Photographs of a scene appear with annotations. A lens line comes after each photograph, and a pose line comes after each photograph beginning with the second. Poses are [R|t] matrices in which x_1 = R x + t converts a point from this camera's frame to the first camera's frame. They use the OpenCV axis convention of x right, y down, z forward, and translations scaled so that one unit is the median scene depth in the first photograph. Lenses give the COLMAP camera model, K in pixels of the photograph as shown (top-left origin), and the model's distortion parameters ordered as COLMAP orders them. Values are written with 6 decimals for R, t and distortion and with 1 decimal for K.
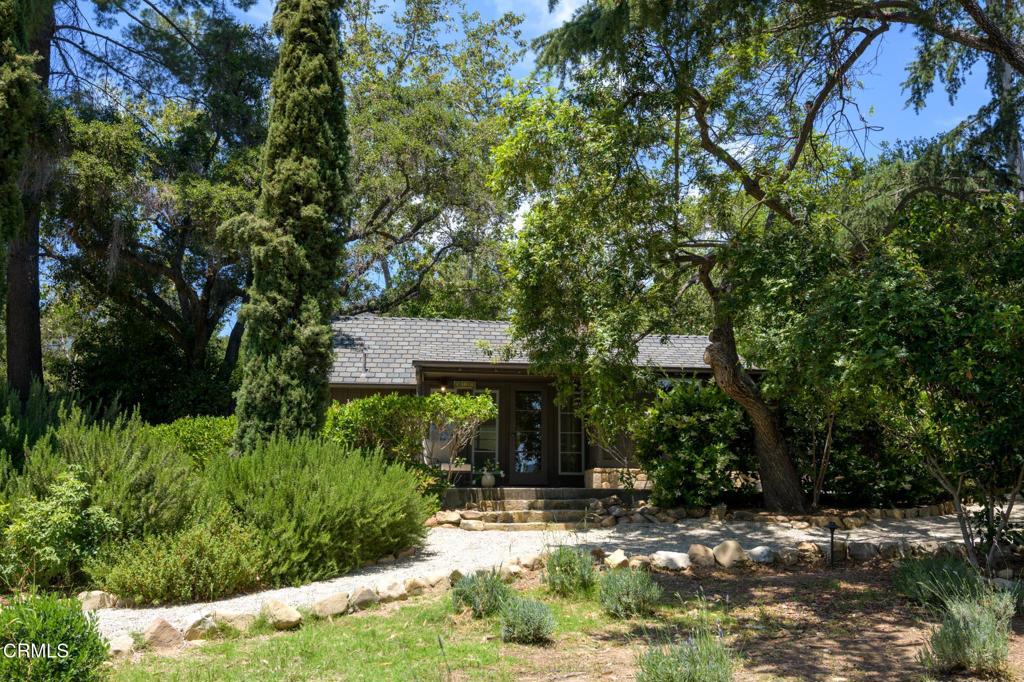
lens RADIAL K [[821.3, 0, 512.0], [0, 821.3, 341.0], [0, 0, 1]] dist [0.004849, 0.002519]
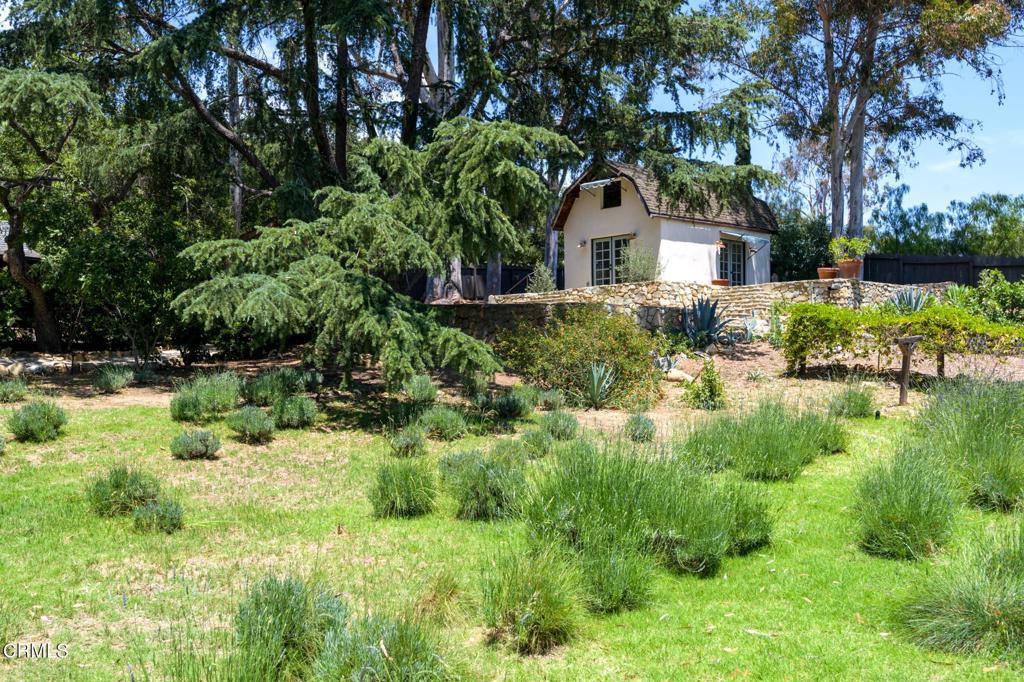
lens RADIAL K [[983.8, 0, 512.0], [0, 983.8, 341.0], [0, 0, 1]] dist [0.008468, 0.008458]
pose [[0.729765, 0.011208, 0.683606, -0.347276], [-0.124980, 0.985205, 0.117267, -0.164102], [-0.672178, -0.171015, 0.720369, -1.054982]]
